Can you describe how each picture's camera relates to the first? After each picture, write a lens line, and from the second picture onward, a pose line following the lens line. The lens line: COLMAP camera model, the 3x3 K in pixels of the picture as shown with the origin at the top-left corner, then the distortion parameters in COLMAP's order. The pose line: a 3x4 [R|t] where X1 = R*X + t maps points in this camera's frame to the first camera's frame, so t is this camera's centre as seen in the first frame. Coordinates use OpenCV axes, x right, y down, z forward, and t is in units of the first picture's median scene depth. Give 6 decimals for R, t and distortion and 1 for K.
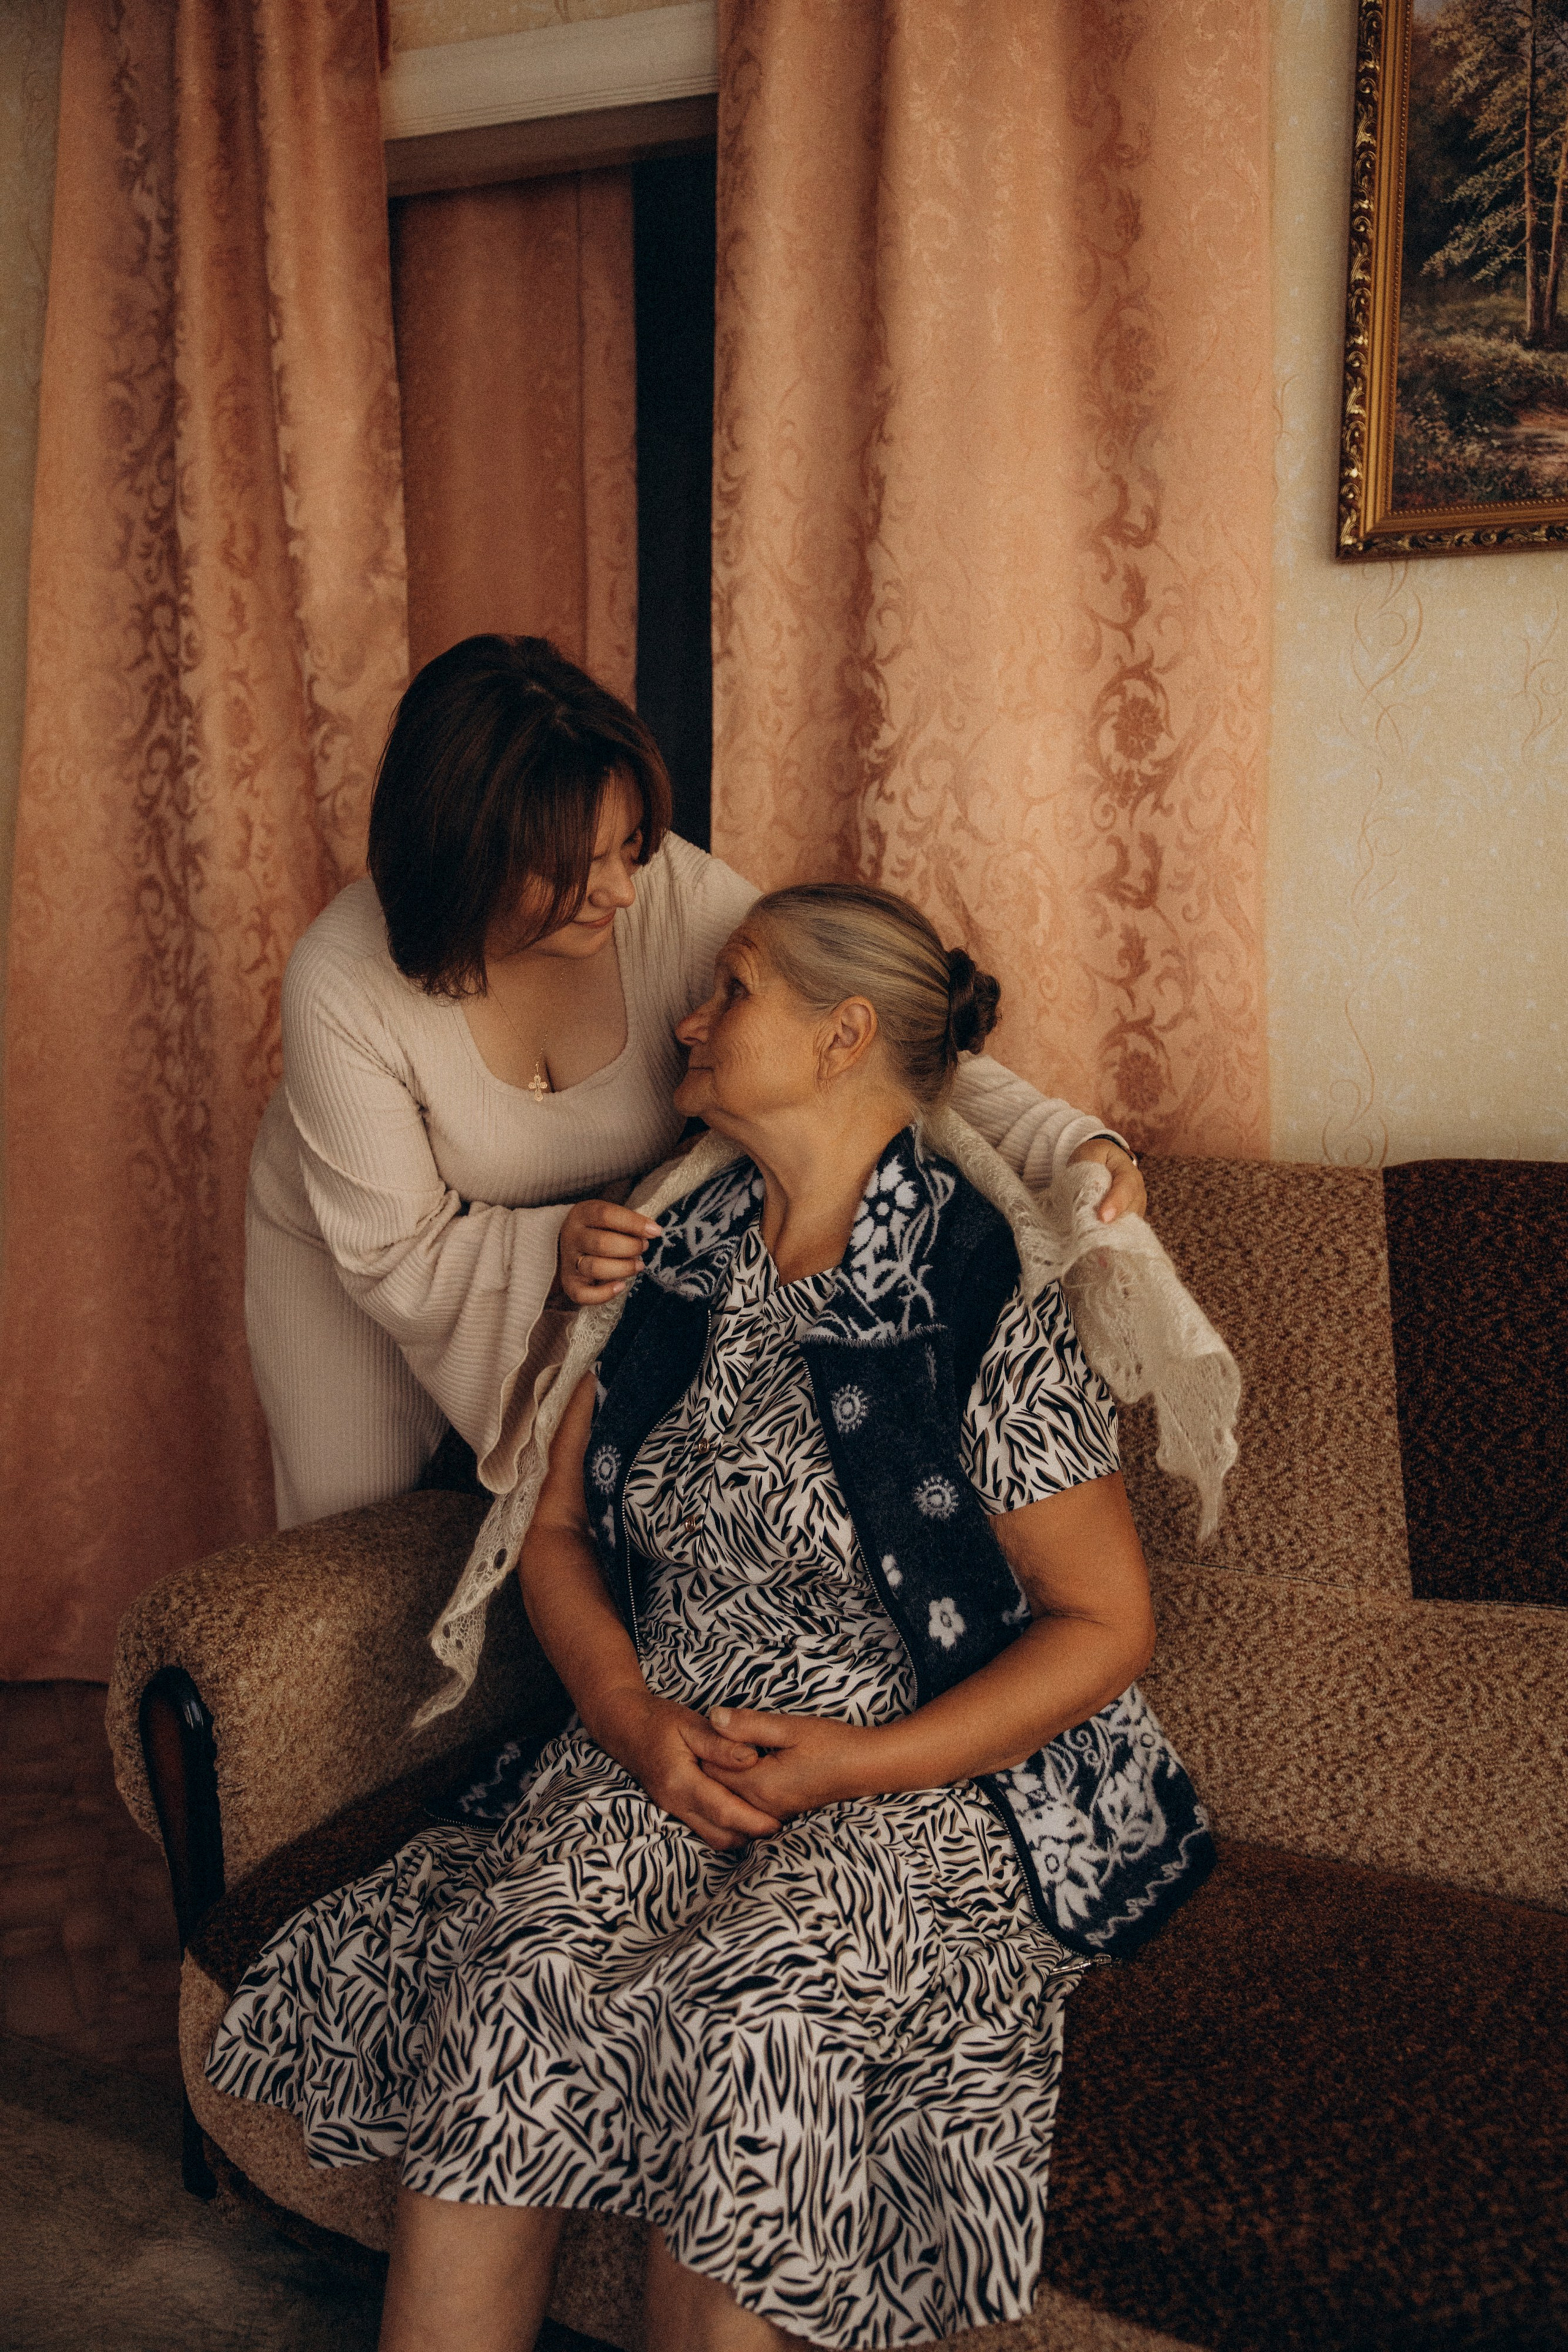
lens RADIAL K [[2150.3, 0, 767.1], [0, 2150.3, 1187.0], [0, 0, 1]] dist [-0.012066, 0.021748]
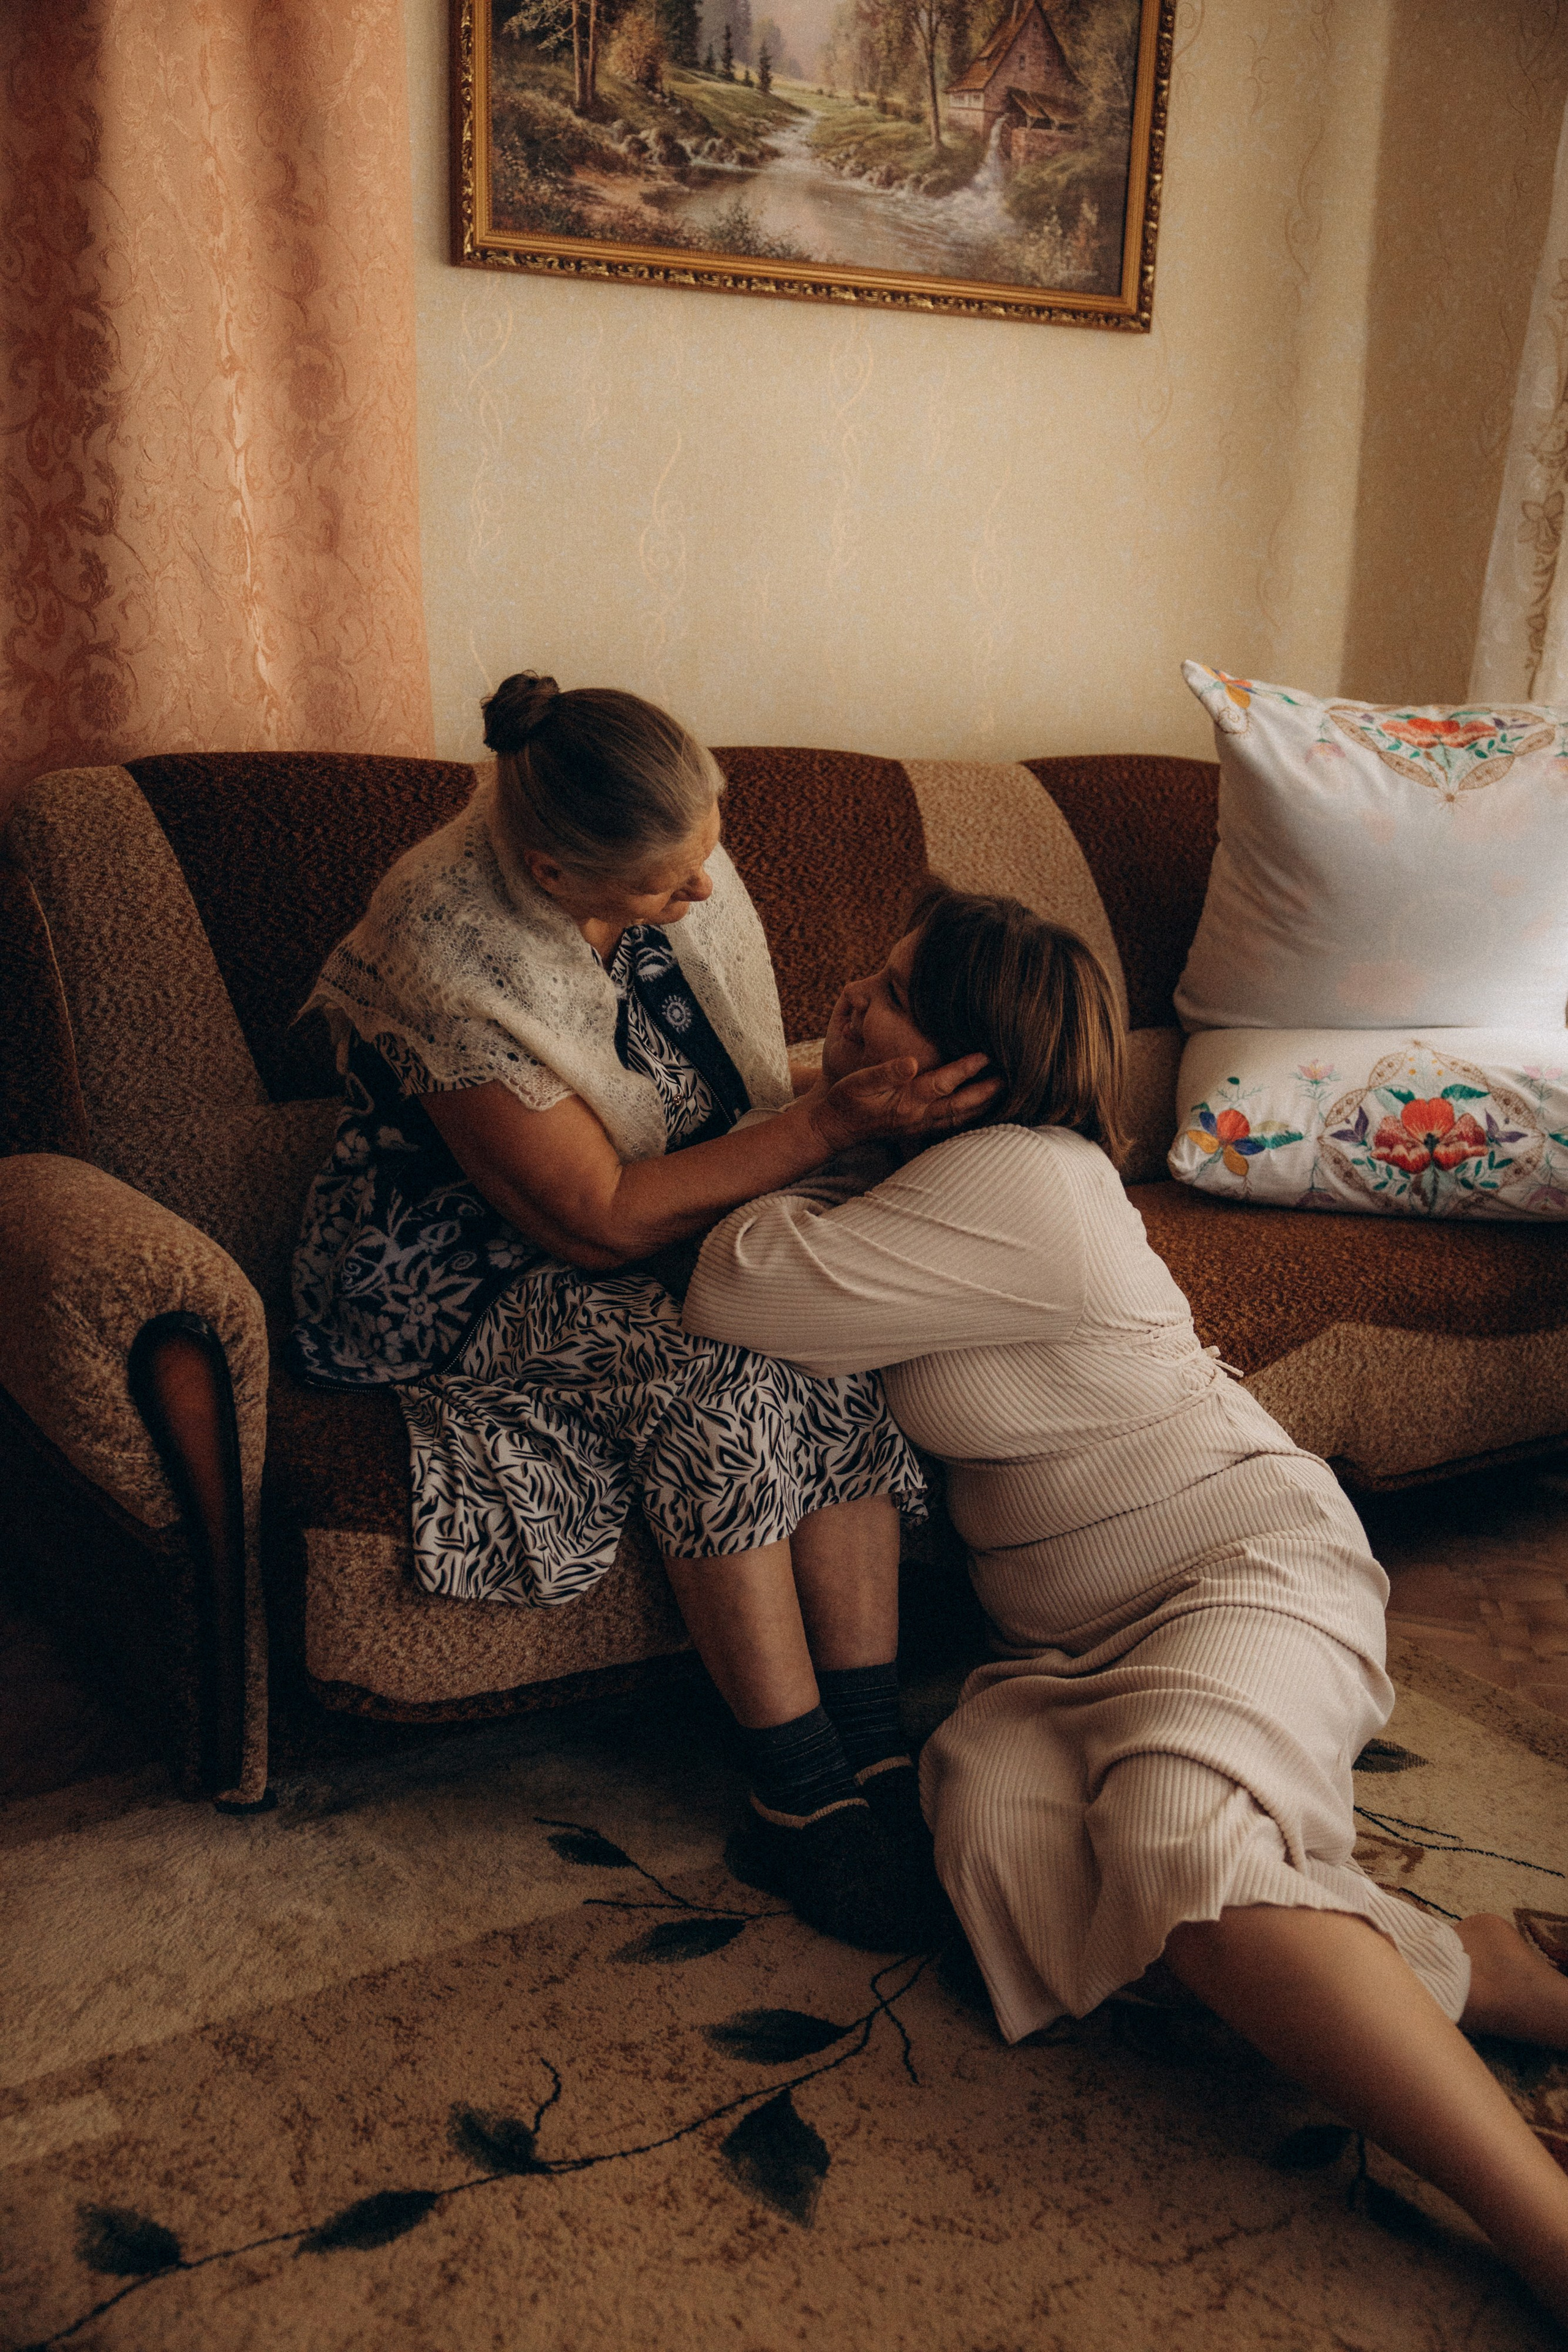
lens RADIAL K [[2338.8, 0, 784.0], [0, 2338.8, 1176.0], [0, 0, 1]] dist [-0.041729, 0.119014]
pose [[0.515572, -0.221633, 0.827686, -0.901257], [0.070916, 0.973691, 0.216556, -0.061398], [-0.853907, -0.052954, 0.517725, 0.127179]]
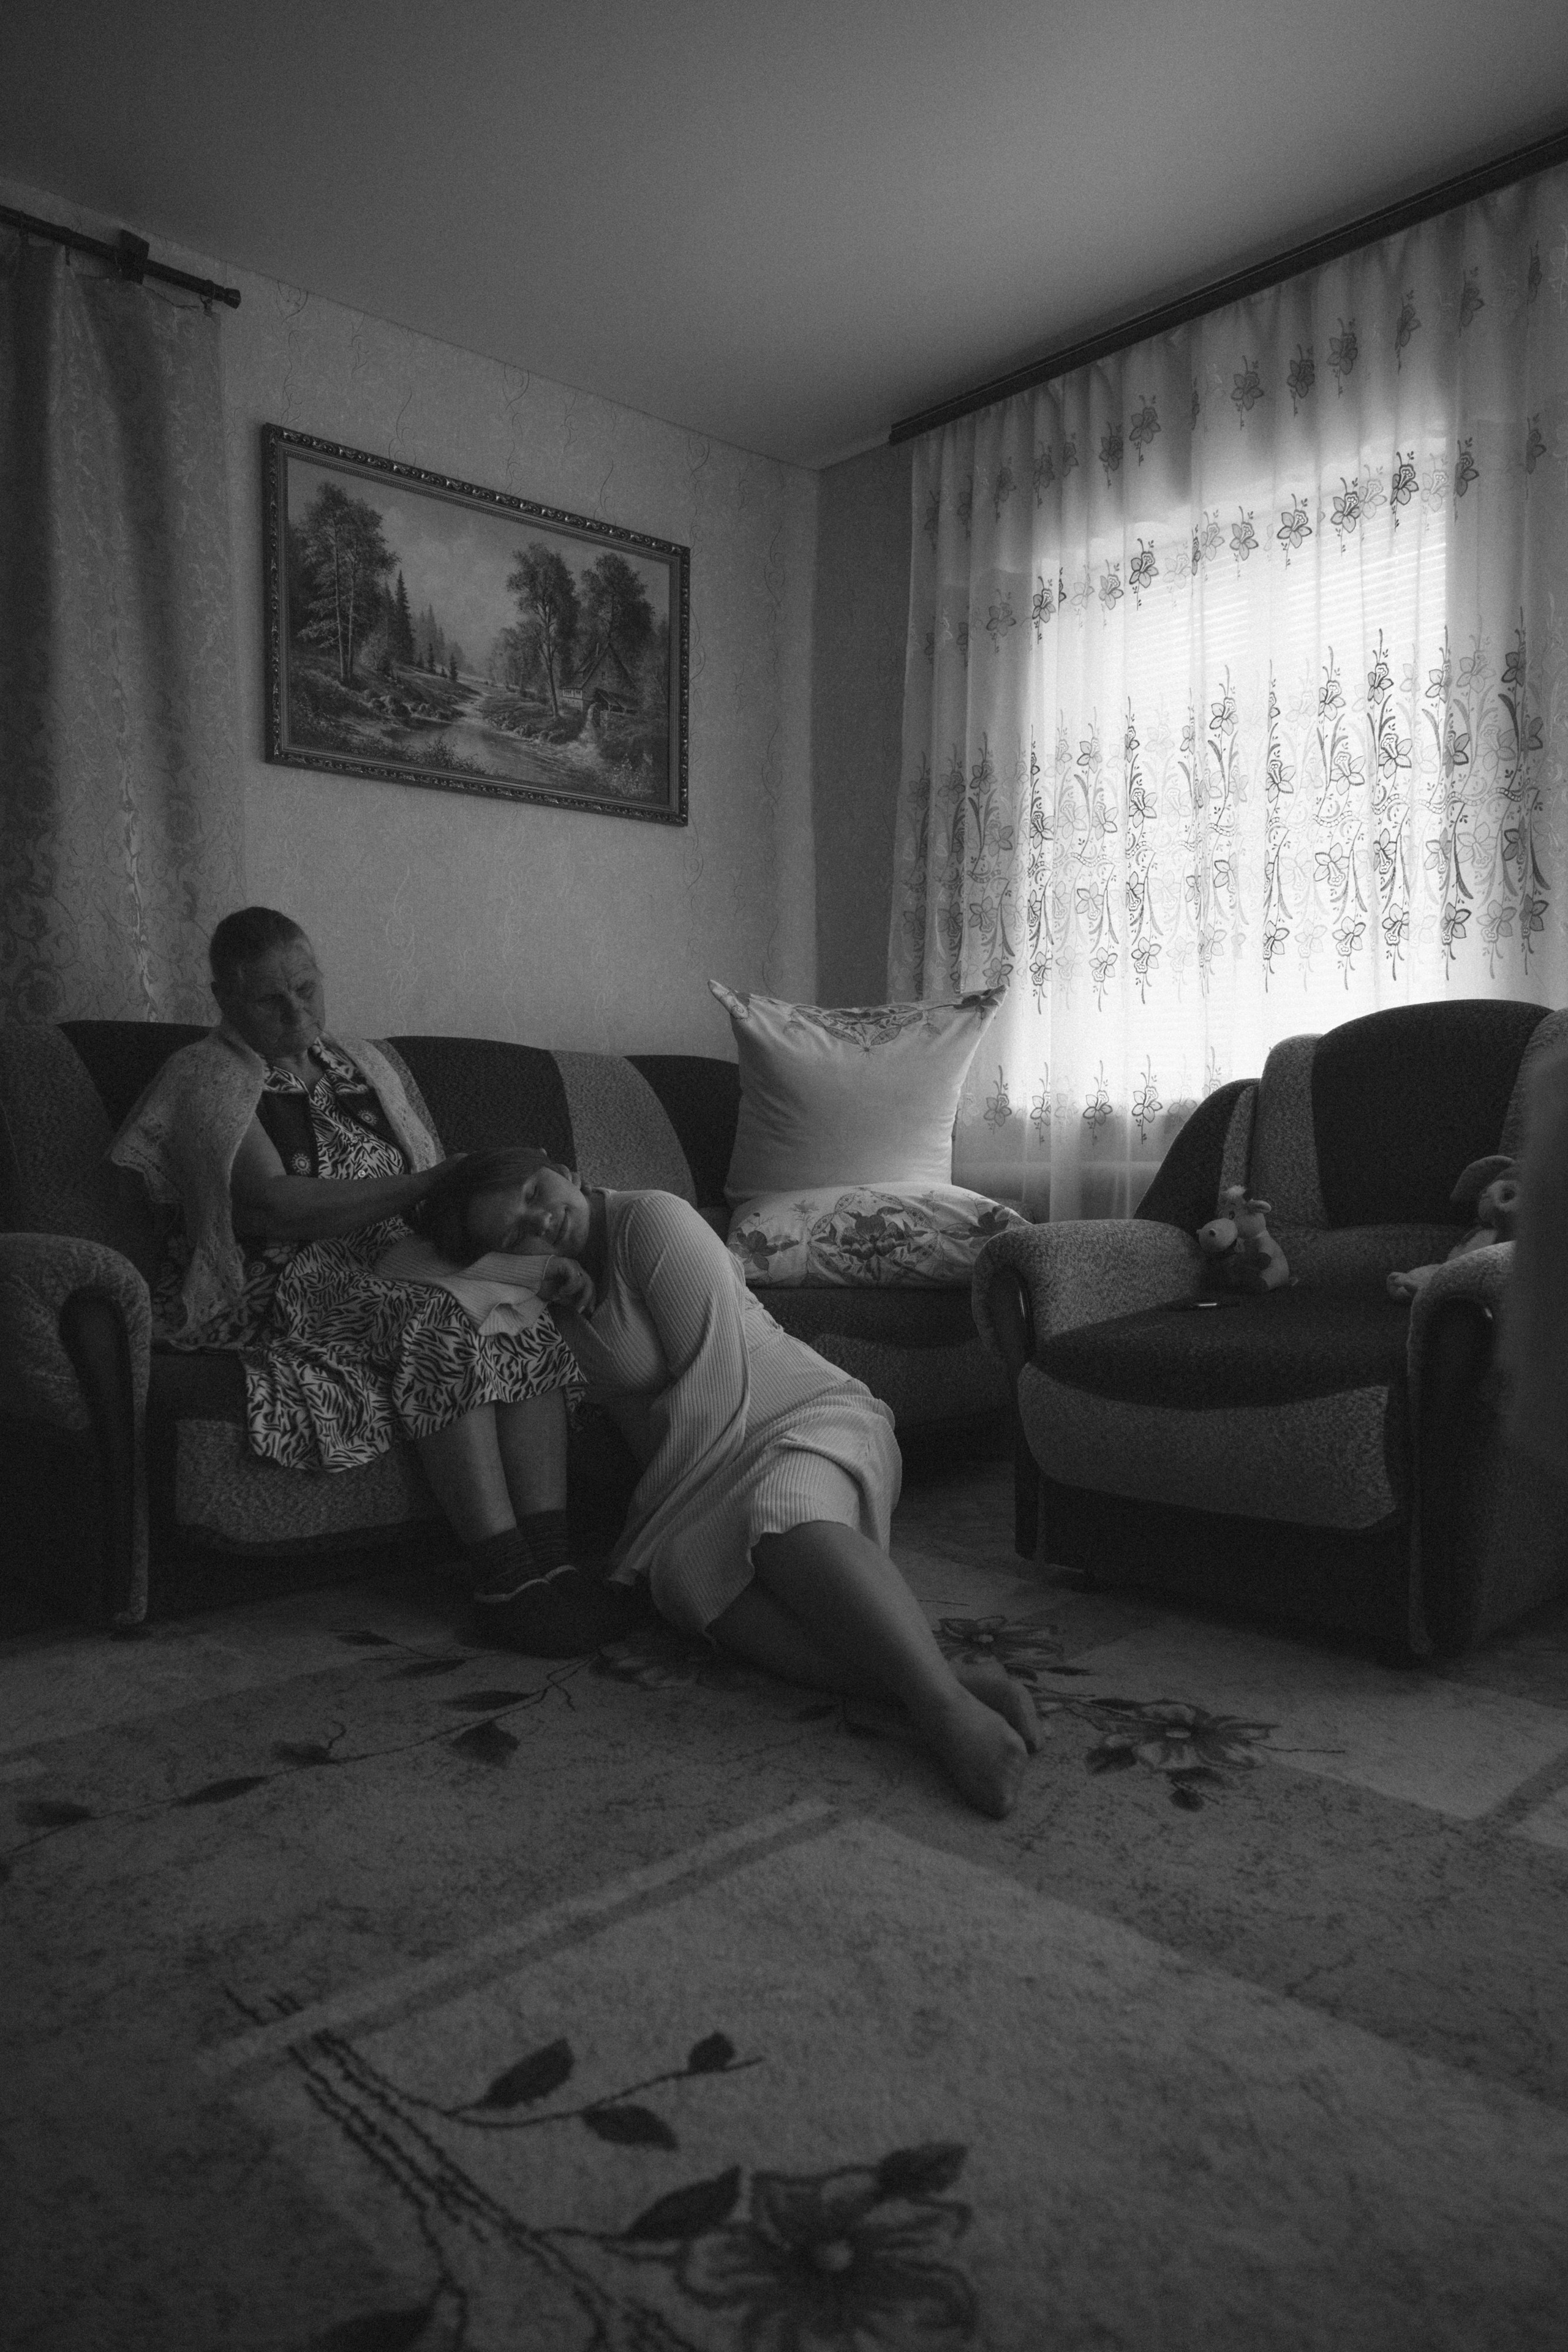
lens RADIAL K [[1580.1, 0, 788.0], [0, 1580.1, 1175.3], [0, 0, 1]] dist [0.001956, 0.004013]
pose [[0.352960, -0.052255, 0.934178, -1.059929], [0.107576, 0.994084, 0.014960, 0.145490], [-0.929434, 0.095215, 0.356493, 0.026352]]
